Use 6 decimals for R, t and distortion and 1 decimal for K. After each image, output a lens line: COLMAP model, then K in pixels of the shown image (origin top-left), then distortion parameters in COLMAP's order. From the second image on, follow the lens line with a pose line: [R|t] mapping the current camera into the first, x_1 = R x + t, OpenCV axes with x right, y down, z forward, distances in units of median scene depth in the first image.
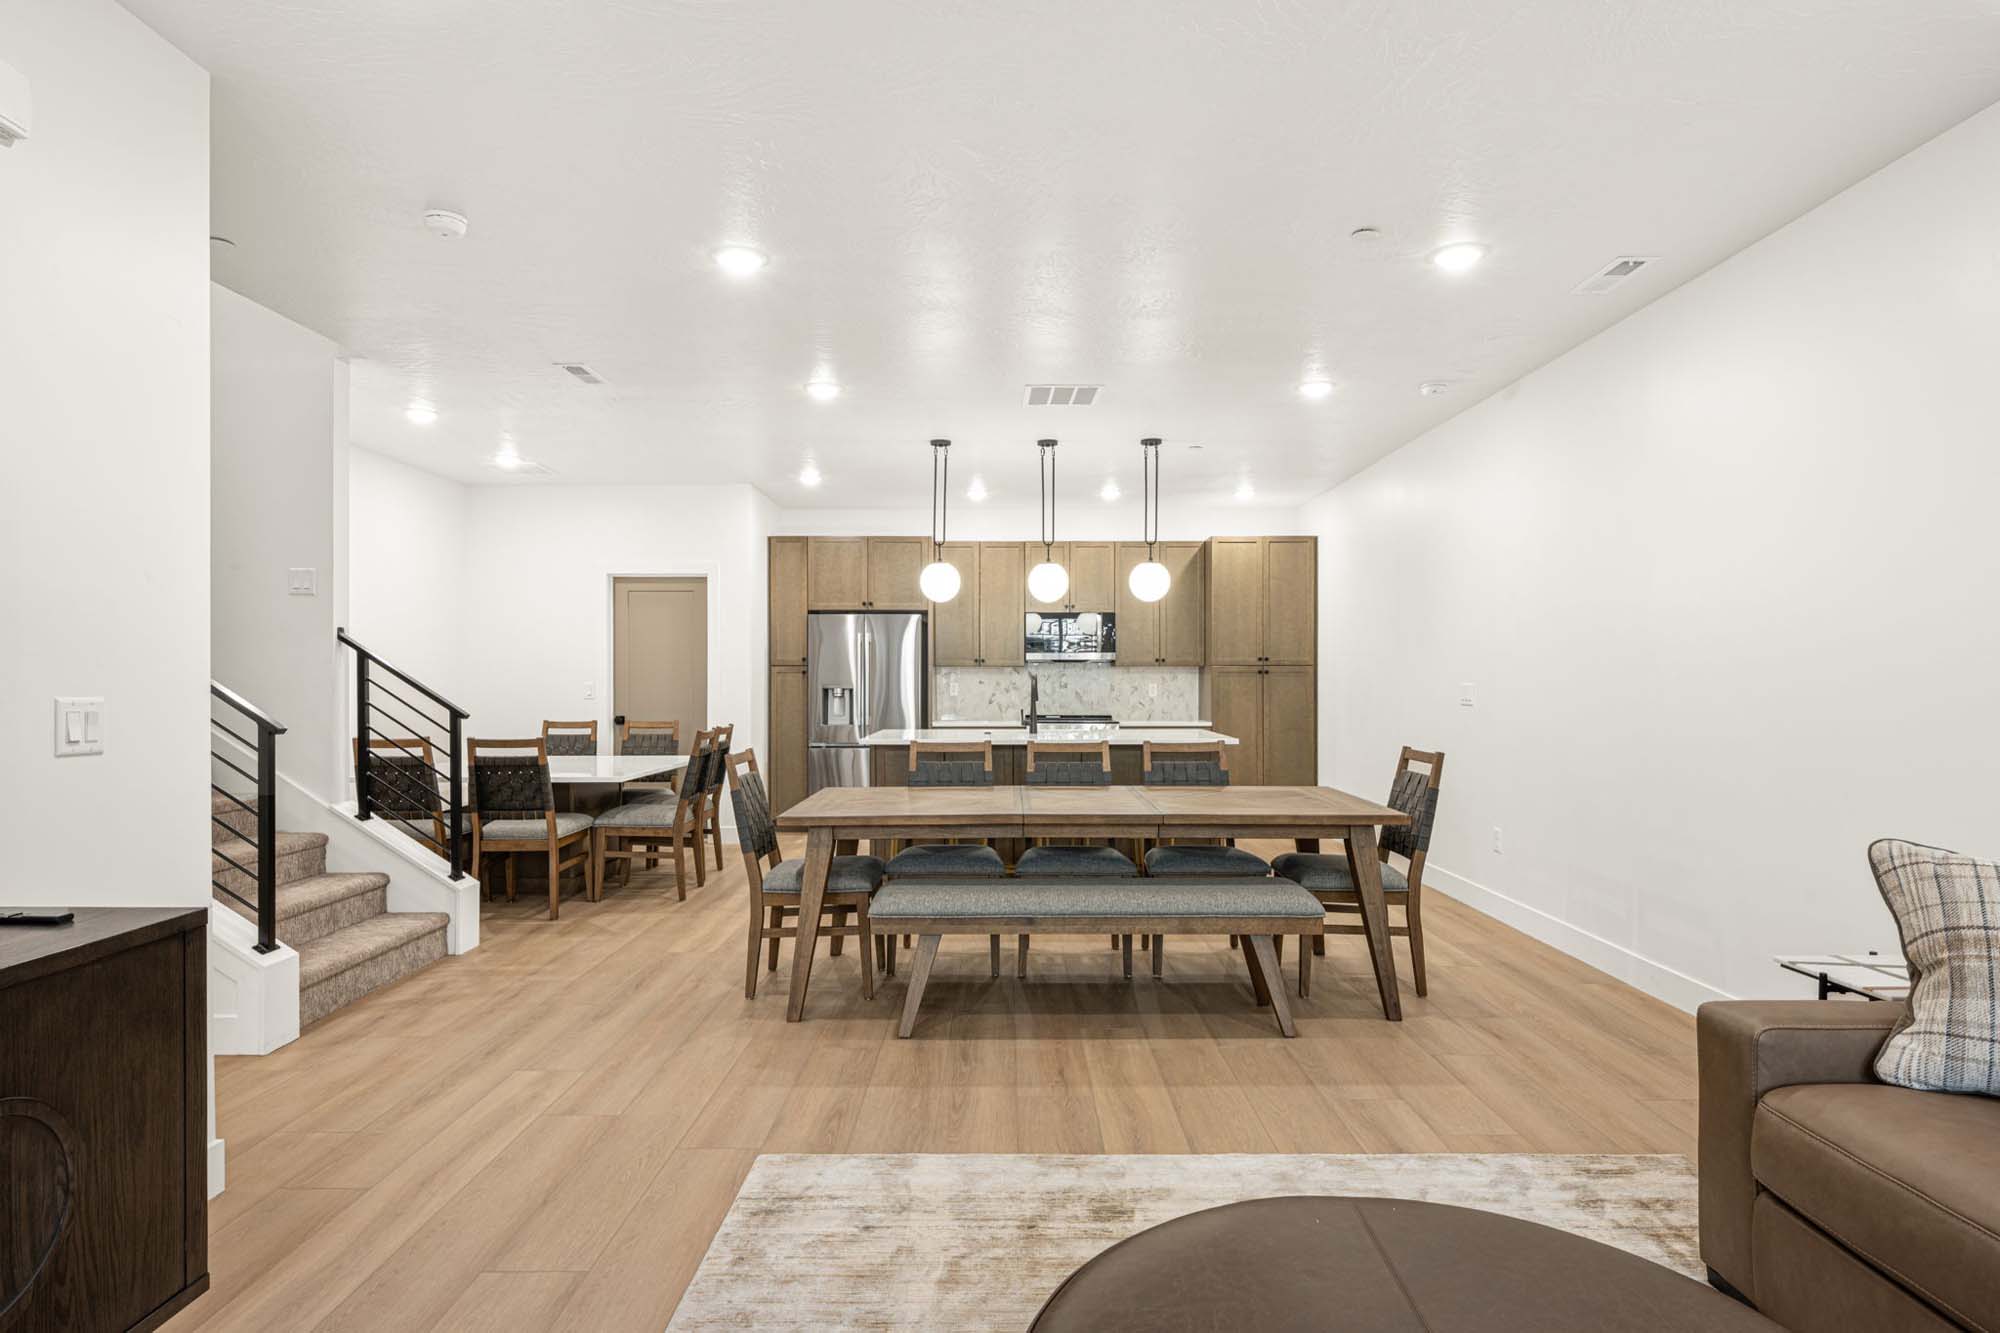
lens RADIAL K [[1108.0, 0, 1002.4], [0, 1108.0, 678.7], [0, 0, 1]] dist [0.001722, 0.000235]
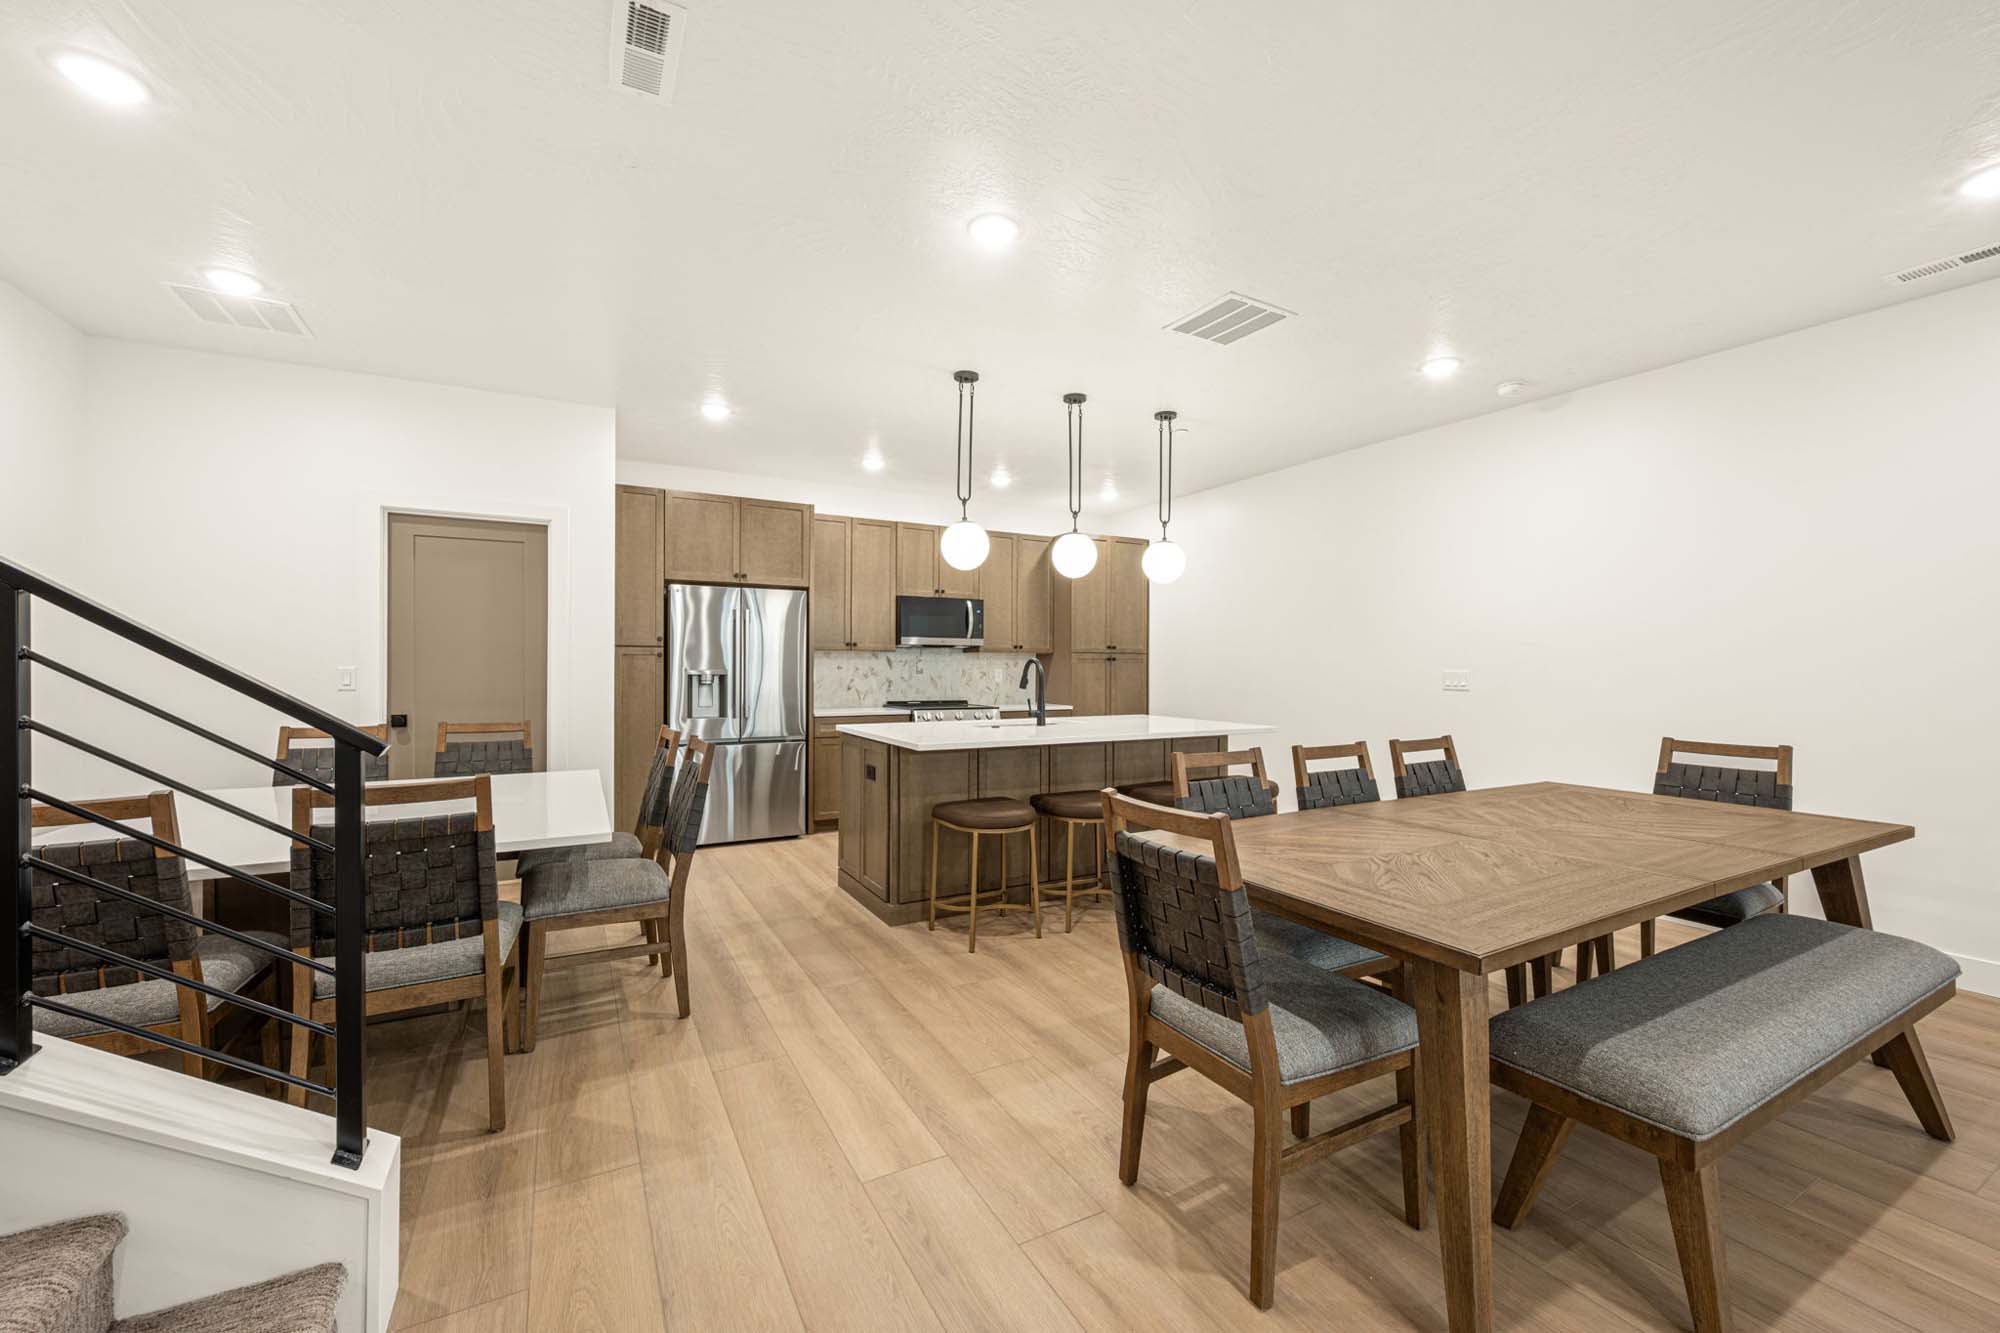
lens RADIAL K [[802.9, 0, 998.9], [0, 802.9, 656.9], [0, 0, 1]] dist [0.015869, 0.000017]
pose [[0.876791, 0.009083, 0.480786, -0.259257], [-0.003929, 0.999924, -0.011724, 0.001823], [-0.480855, 0.008391, 0.876760, 0.378375]]
